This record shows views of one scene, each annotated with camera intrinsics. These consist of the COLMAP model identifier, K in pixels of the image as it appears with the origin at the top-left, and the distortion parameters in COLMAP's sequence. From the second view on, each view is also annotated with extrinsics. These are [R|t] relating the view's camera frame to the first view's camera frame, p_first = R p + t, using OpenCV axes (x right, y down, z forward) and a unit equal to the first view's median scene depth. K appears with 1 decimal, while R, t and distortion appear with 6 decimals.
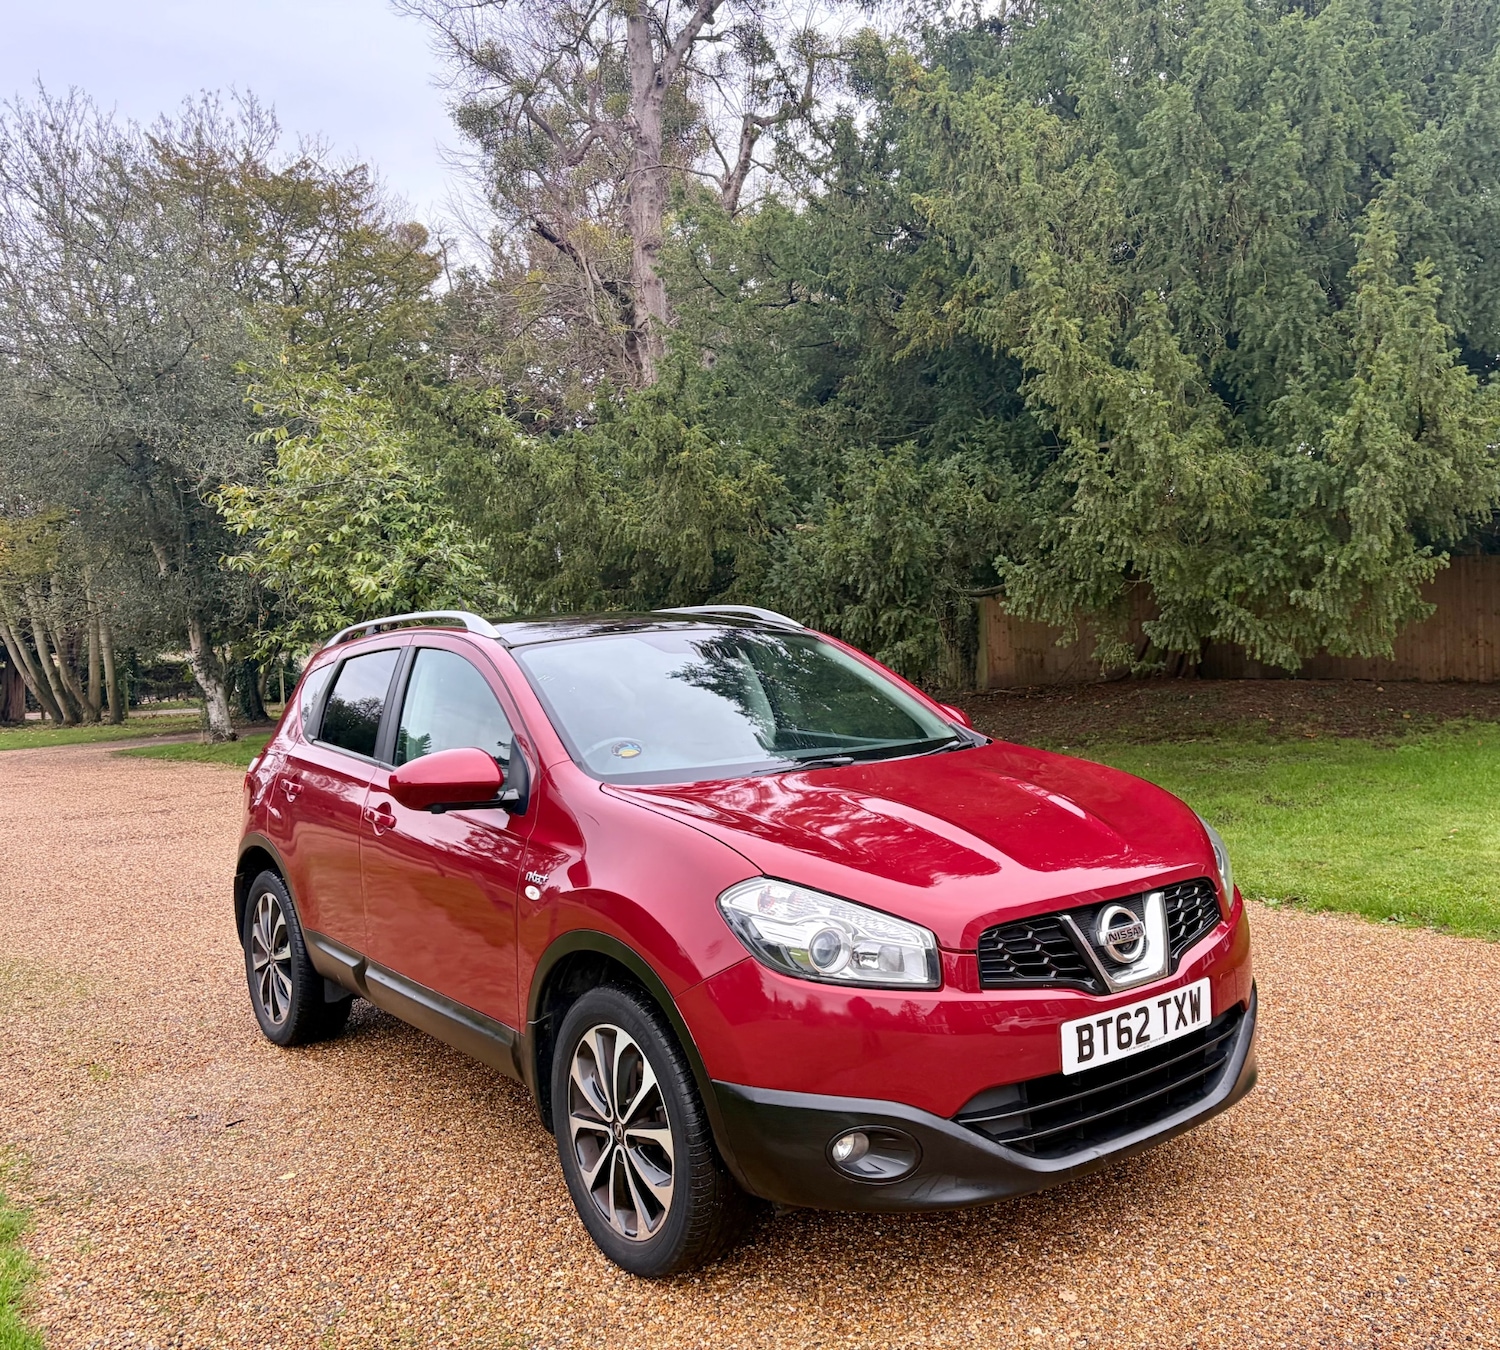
lens RADIAL K [[1345.9, 0, 863.6], [0, 1345.9, 679.2], [0, 0, 1]] dist [0.017706, -0.014797]
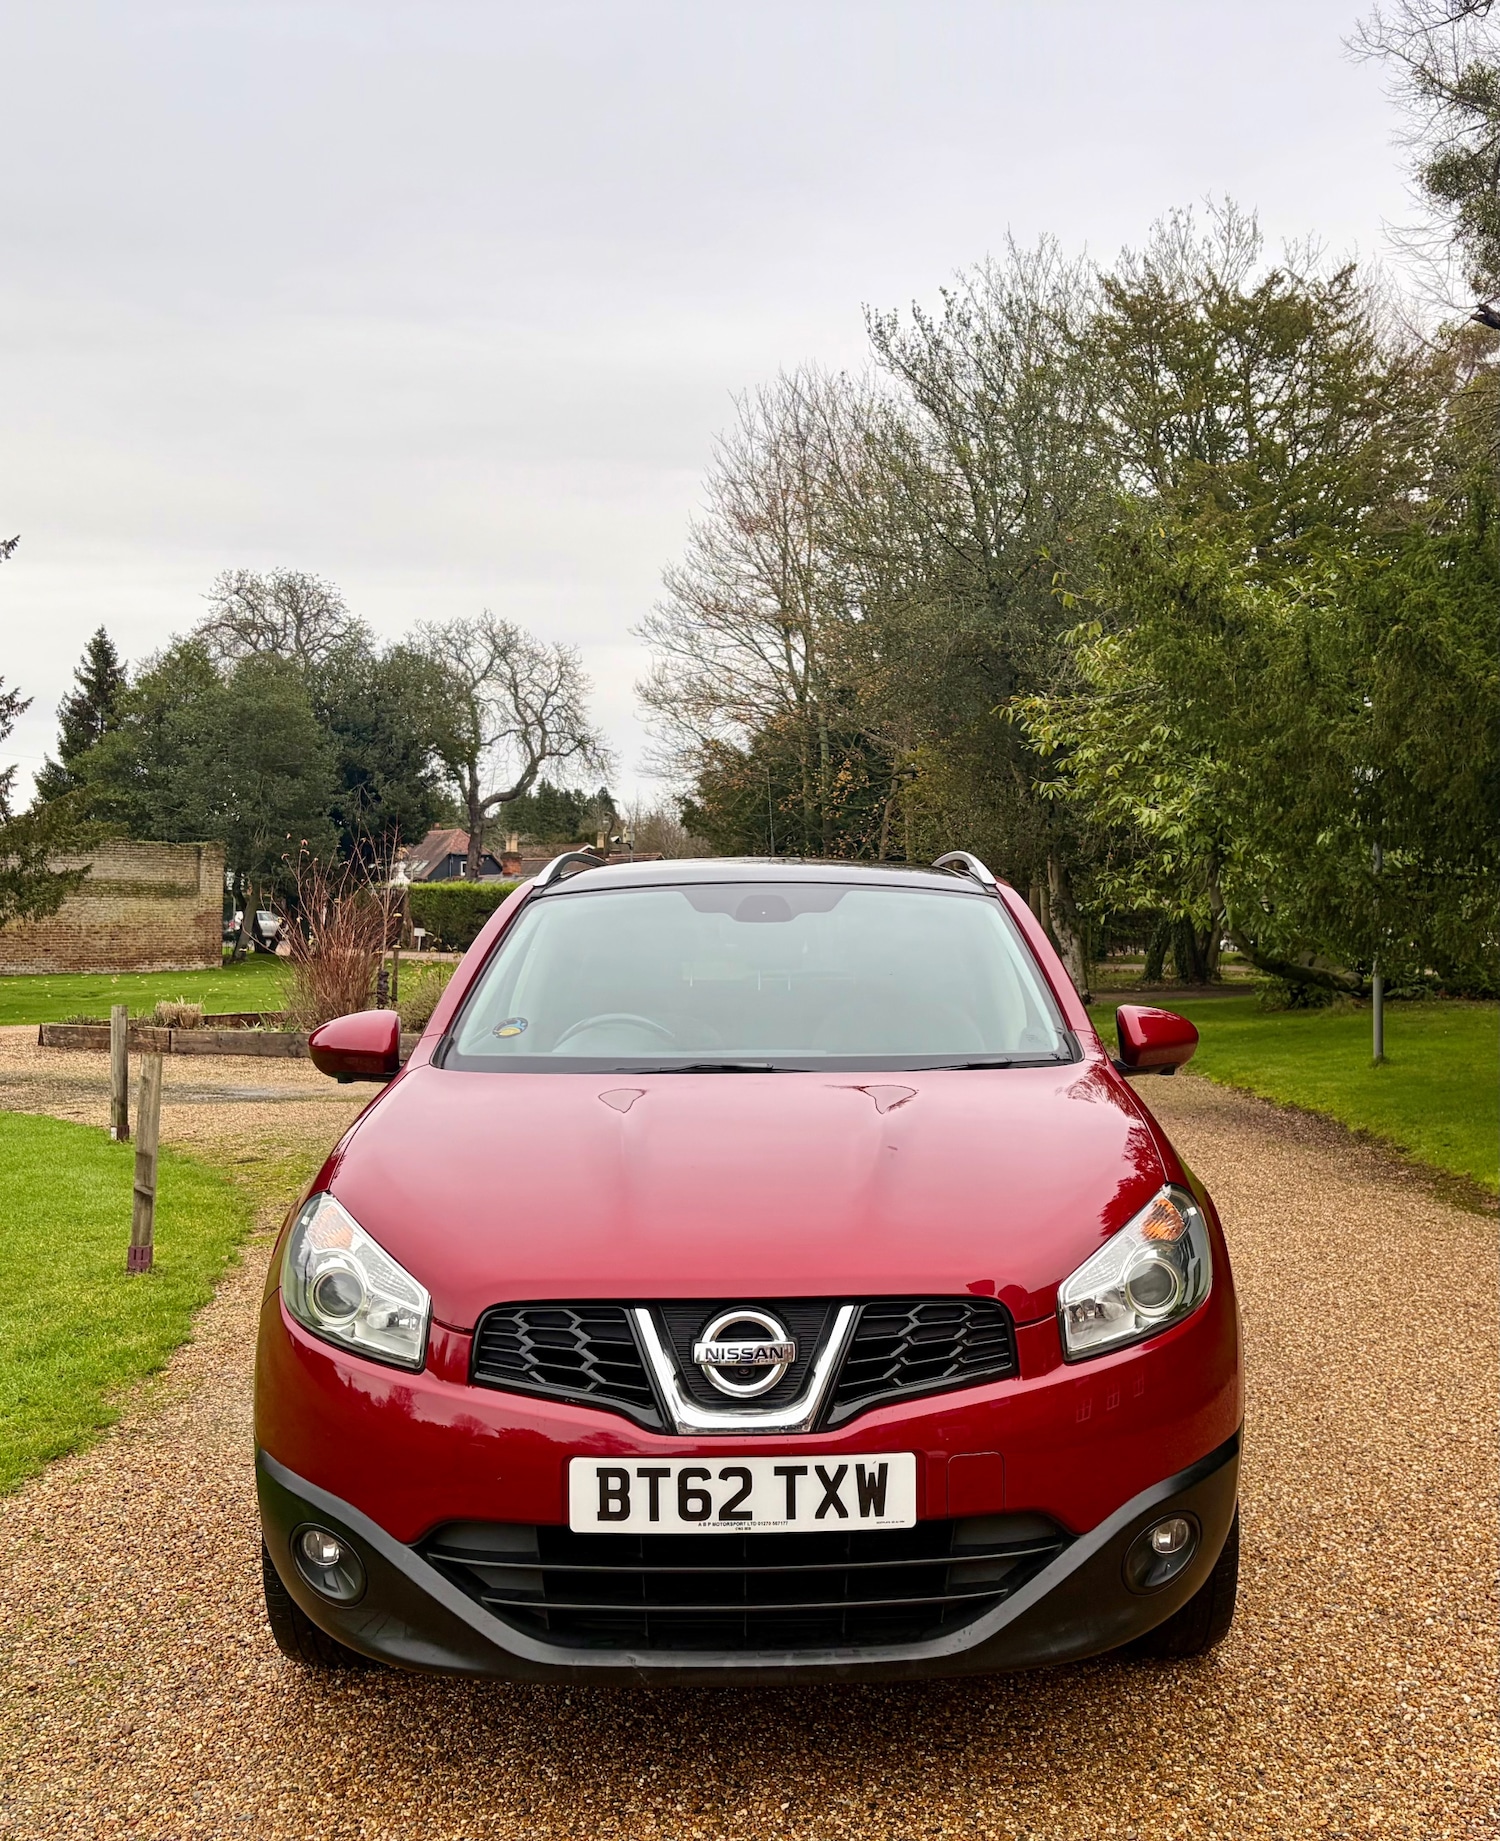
lens RADIAL K [[1816.3, 0, 849.5], [0, 1816.3, 922.1], [0, 0, 1]] dist [0.024077, 0.000000]
pose [[0.785287, 0.039844, -0.617849, 0.534247], [-0.046122, 0.998919, 0.005798, -0.023937], [0.617412, 0.023944, 0.786275, 0.210511]]
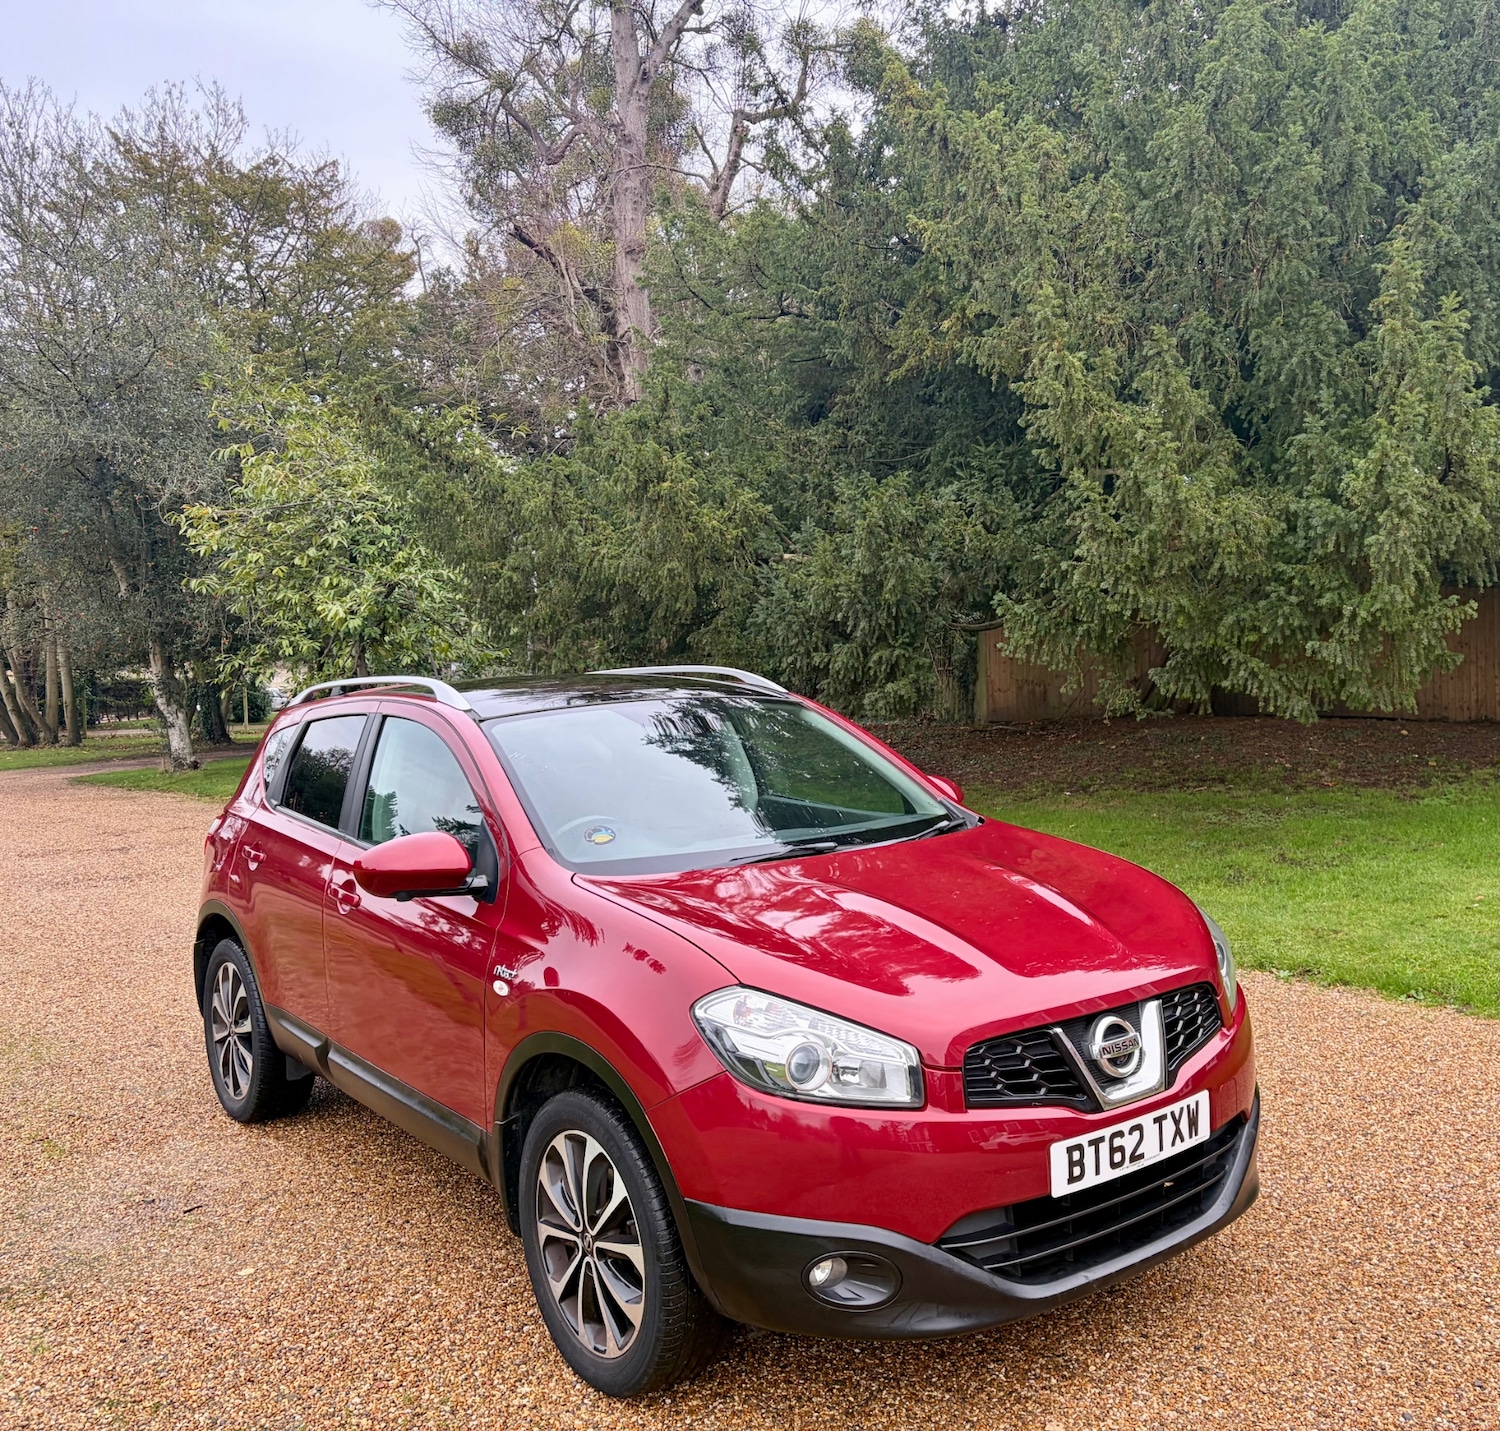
lens RADIAL K [[1427.4, 0, 826.8], [0, 1427.4, 704.1], [0, 0, 1]] dist [0.008953, 0.000000]
pose [[0.999755, 0.007418, -0.020863, 0.004670], [-0.007352, 0.999968, 0.003244, -0.036796], [0.020887, -0.003090, 0.999777, -0.008372]]
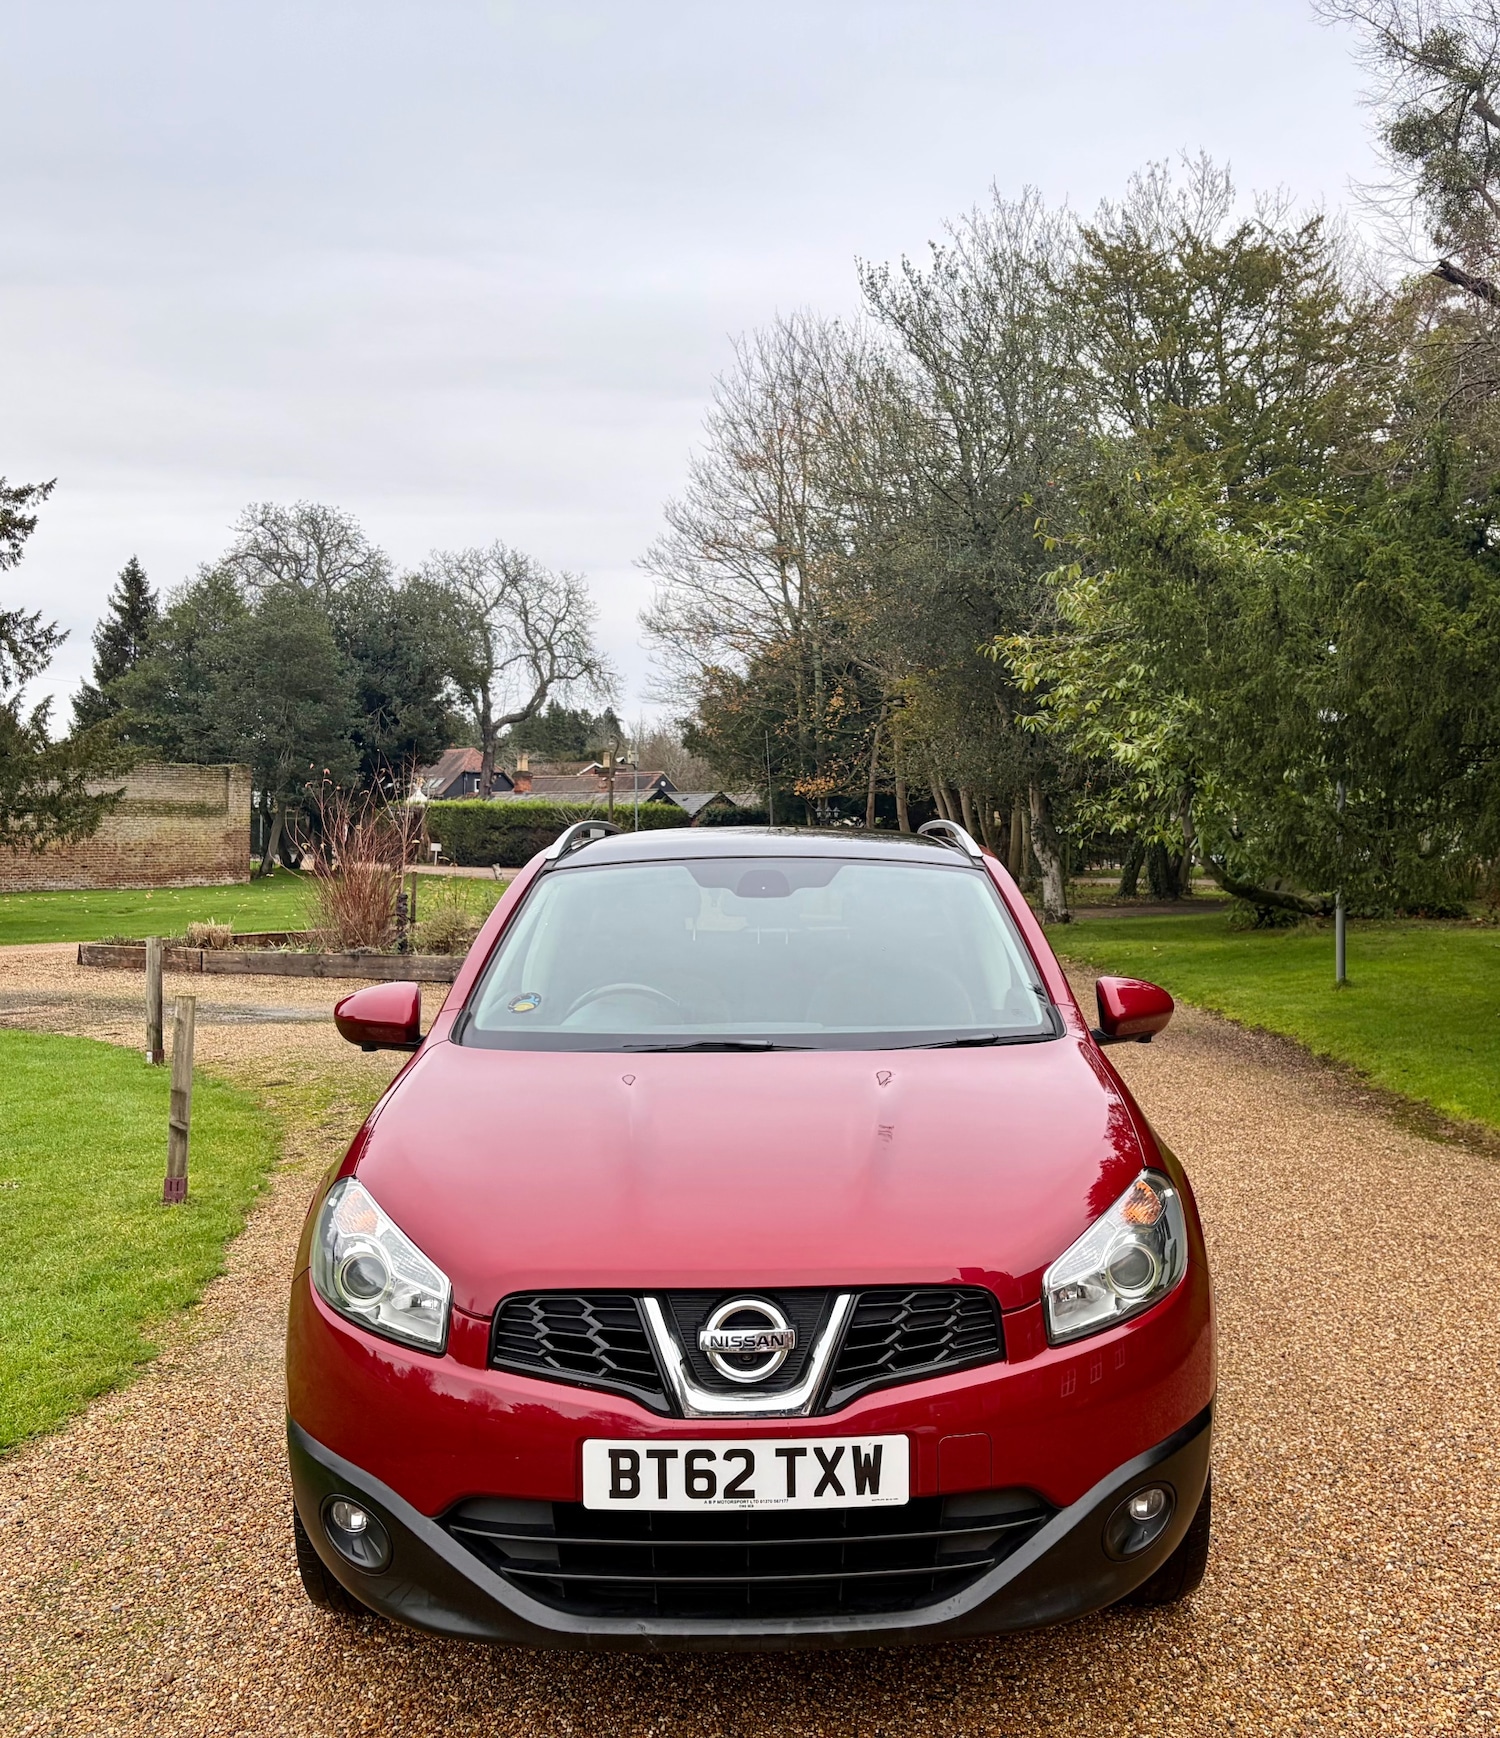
lens RADIAL K [[1714.2, 0, 841.3], [0, 1714.2, 862.8], [0, 0, 1]] dist [0.022145, 0.000000]
pose [[0.785238, 0.050807, -0.617106, 0.530424], [-0.046921, 0.998645, 0.022514, -0.059862], [0.617413, 0.011276, 0.786558, 0.209574]]
